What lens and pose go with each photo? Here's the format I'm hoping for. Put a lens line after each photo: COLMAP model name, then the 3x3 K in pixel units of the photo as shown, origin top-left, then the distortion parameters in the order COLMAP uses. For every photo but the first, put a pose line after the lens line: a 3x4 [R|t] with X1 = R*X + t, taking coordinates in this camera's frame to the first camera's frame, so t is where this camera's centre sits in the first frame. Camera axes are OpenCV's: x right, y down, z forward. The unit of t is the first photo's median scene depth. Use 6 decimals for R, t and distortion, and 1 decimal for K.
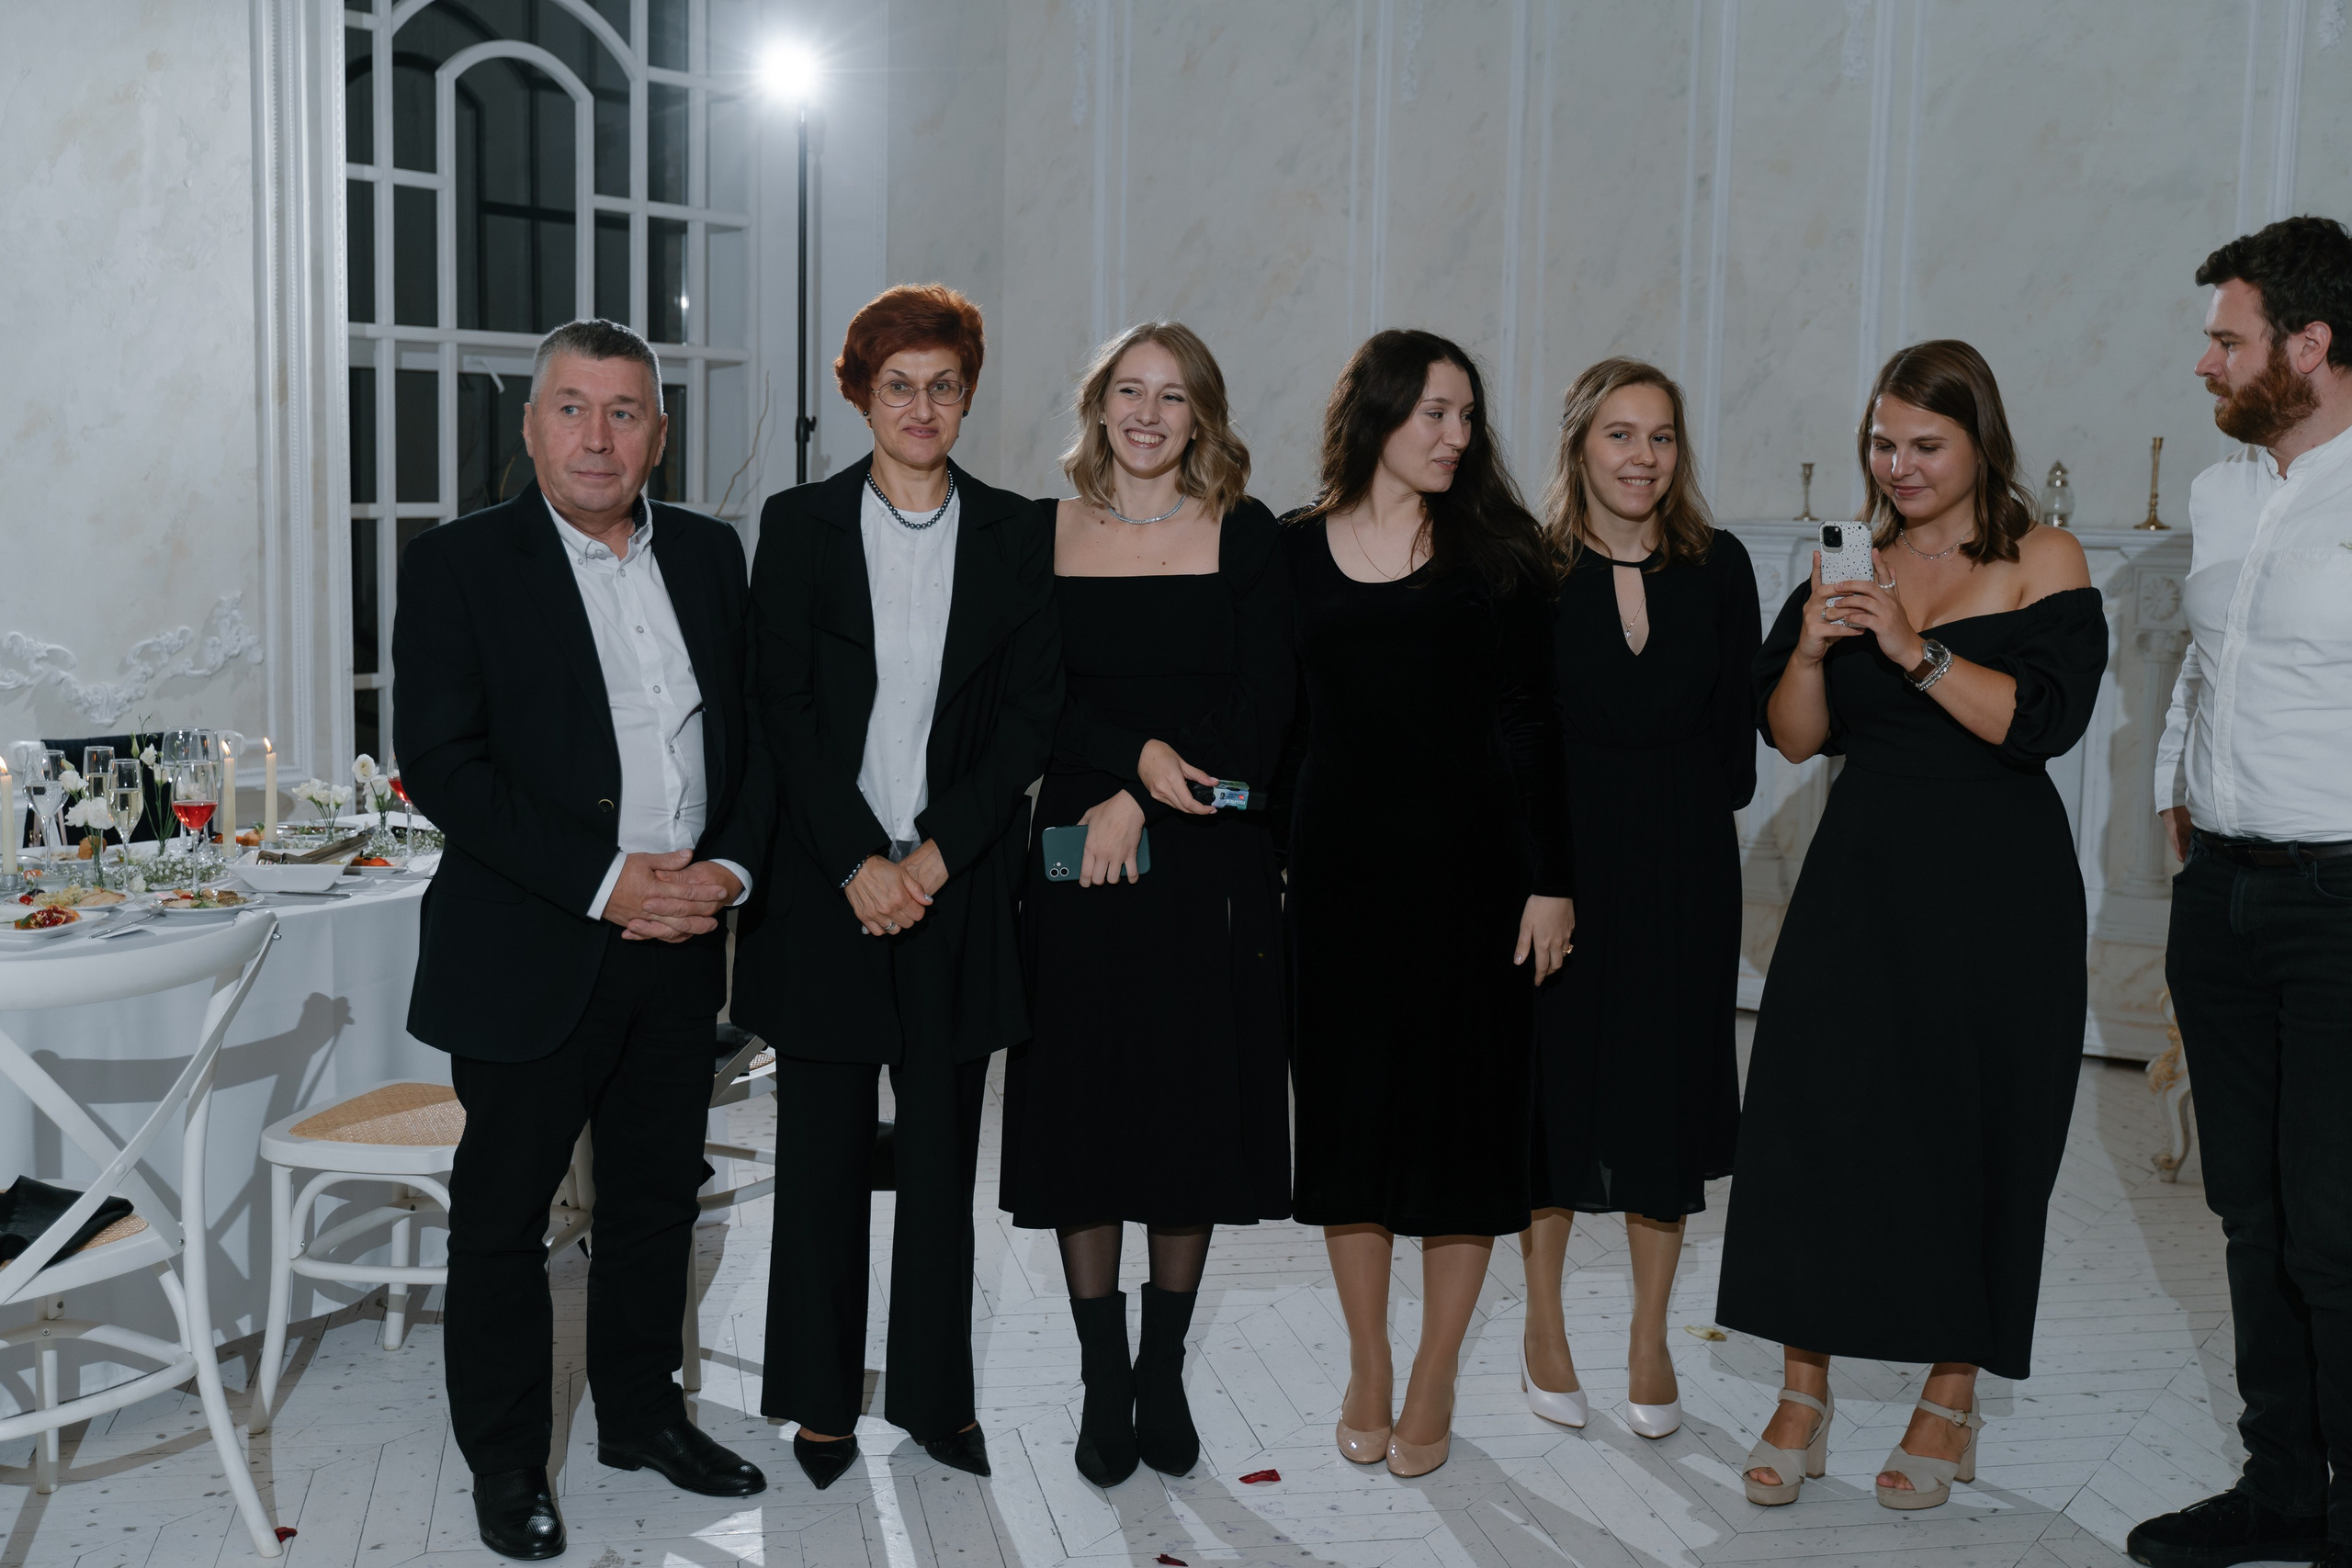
lens RADIAL K [[2650.9, 0, 1163.4], [0, 2650.9, 749.9], [0, 0, 1]] dist [0.024053, 0.000000]
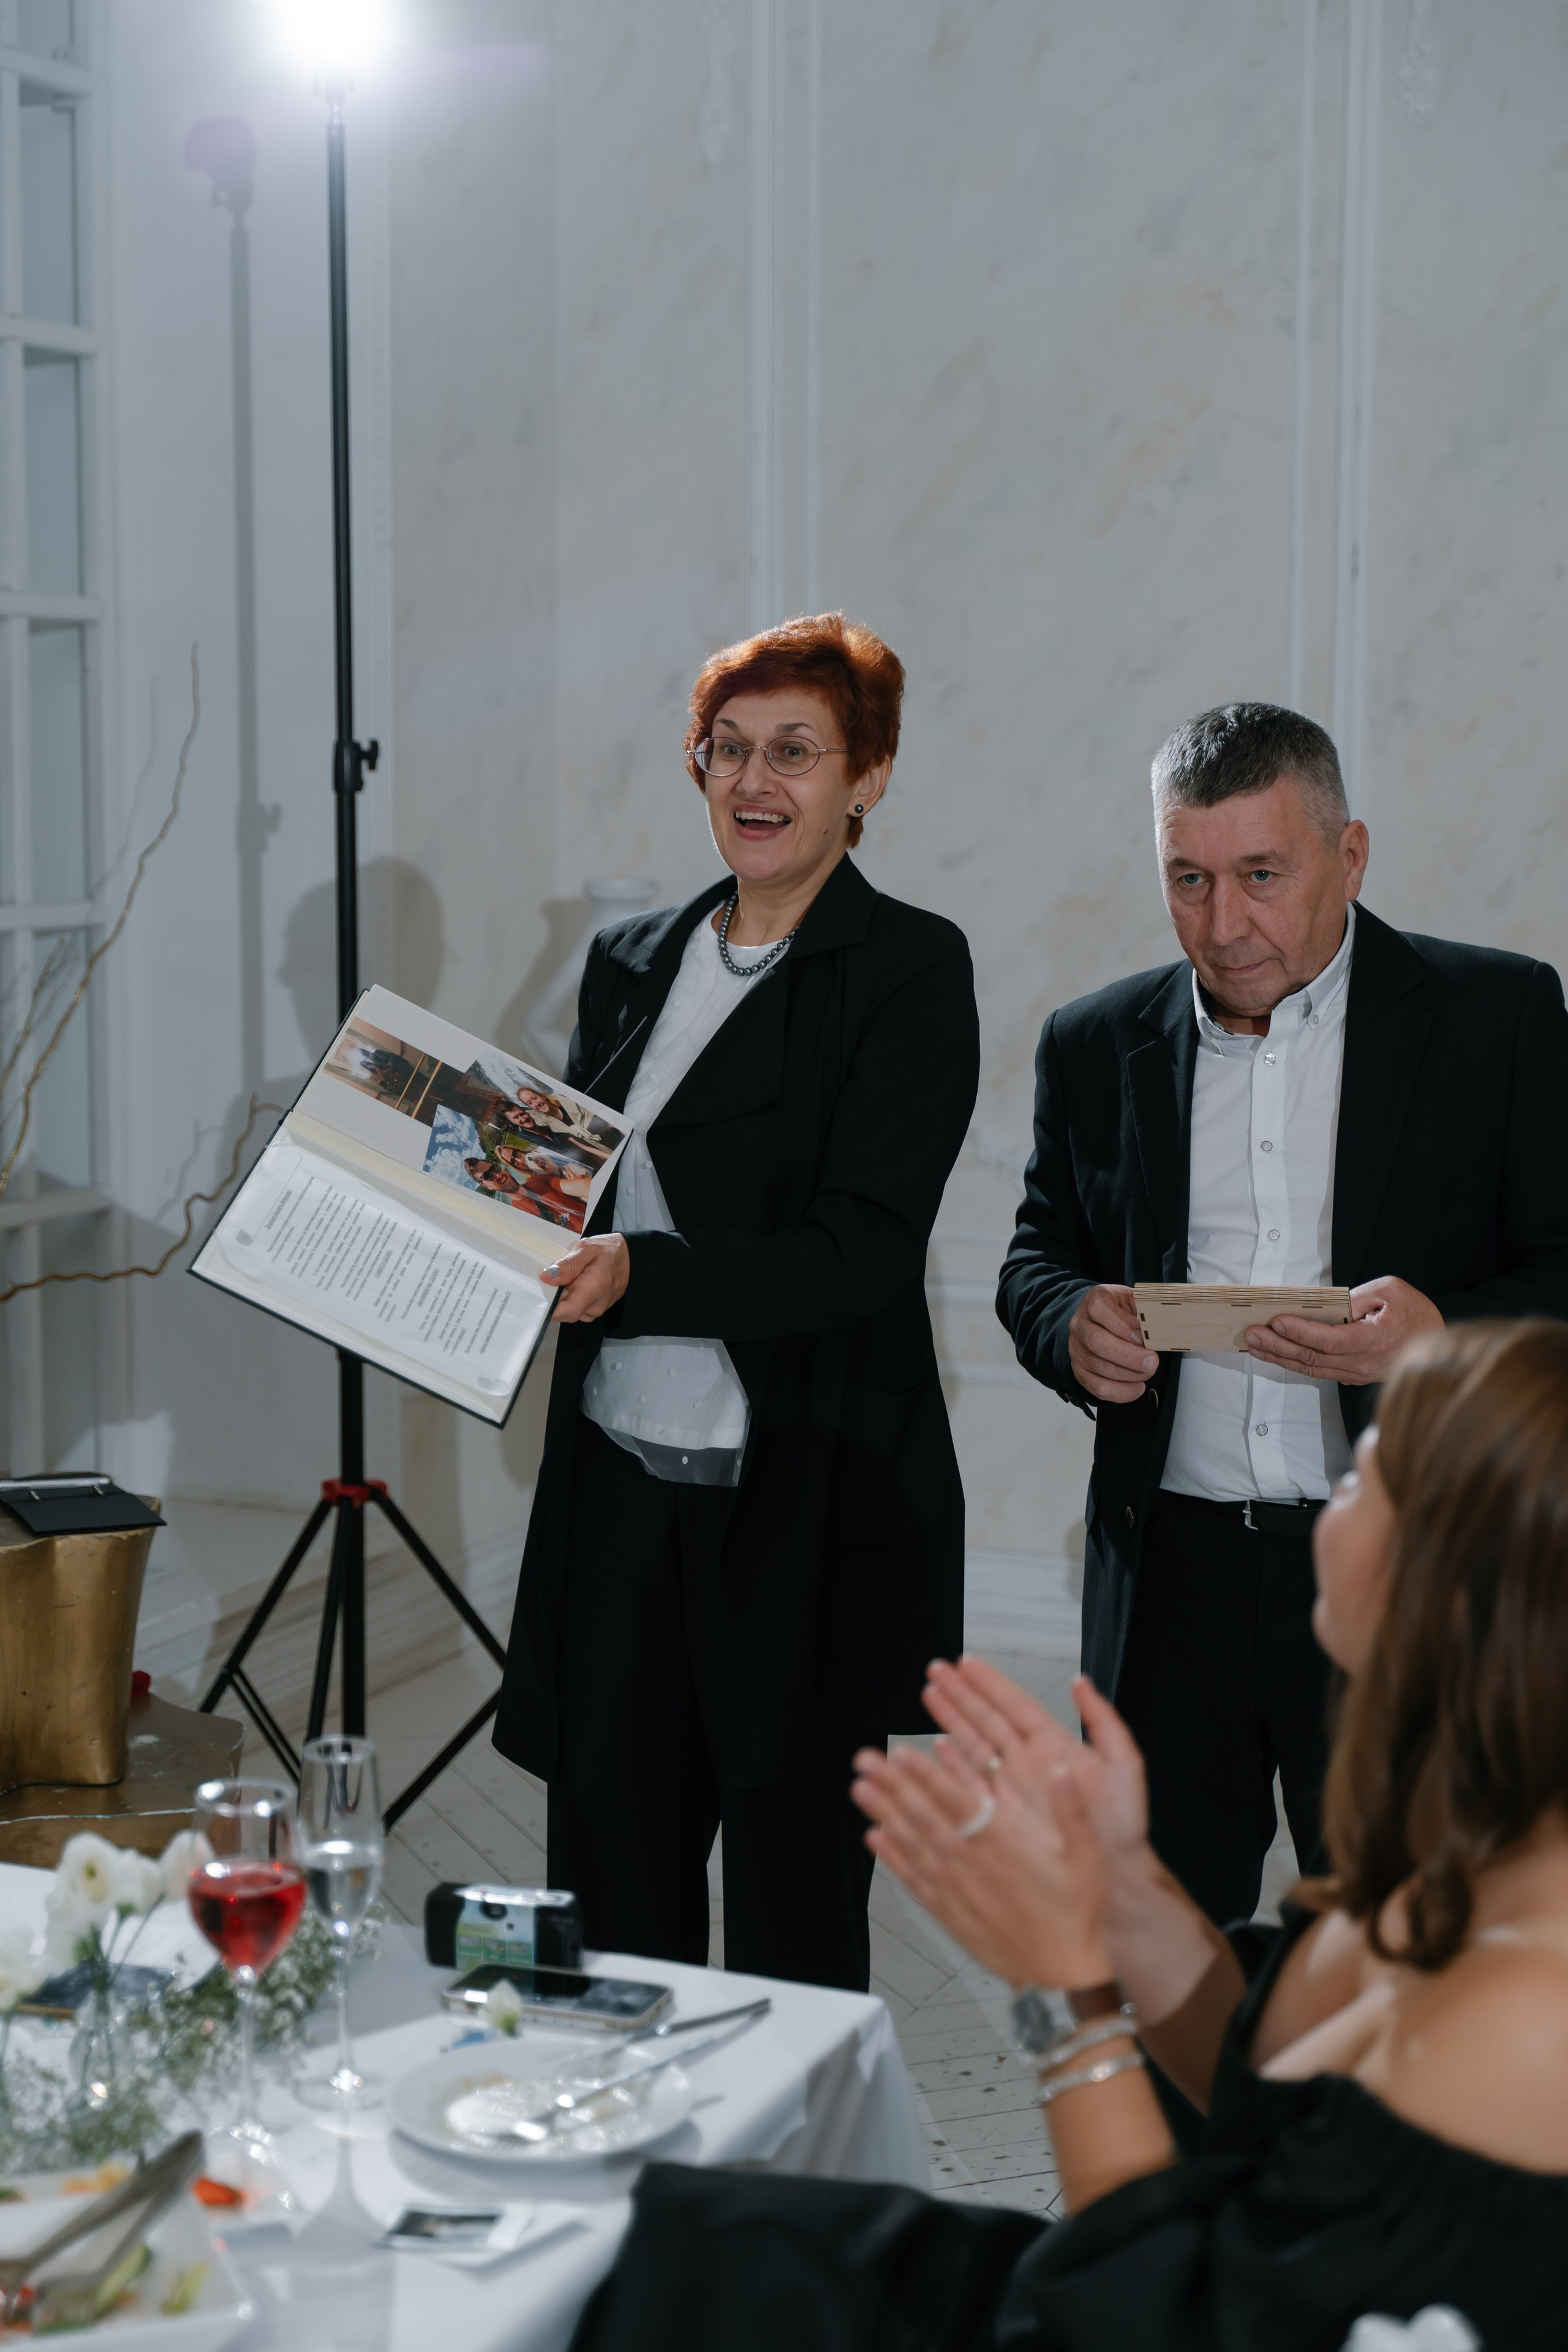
lens RADIAL K [[3621.9, 0, 779.6], [0, 3621.9, 1186.0], [0, 0, 1]] dist [0.041351, 0.000000]
pose [[0.982219, -0.040046, 0.183419, -0.185669], [0.036777, 0.999099, 0.021194, -0.055850], [-0.184102, -0.014071, 0.982806, 0.337150]]
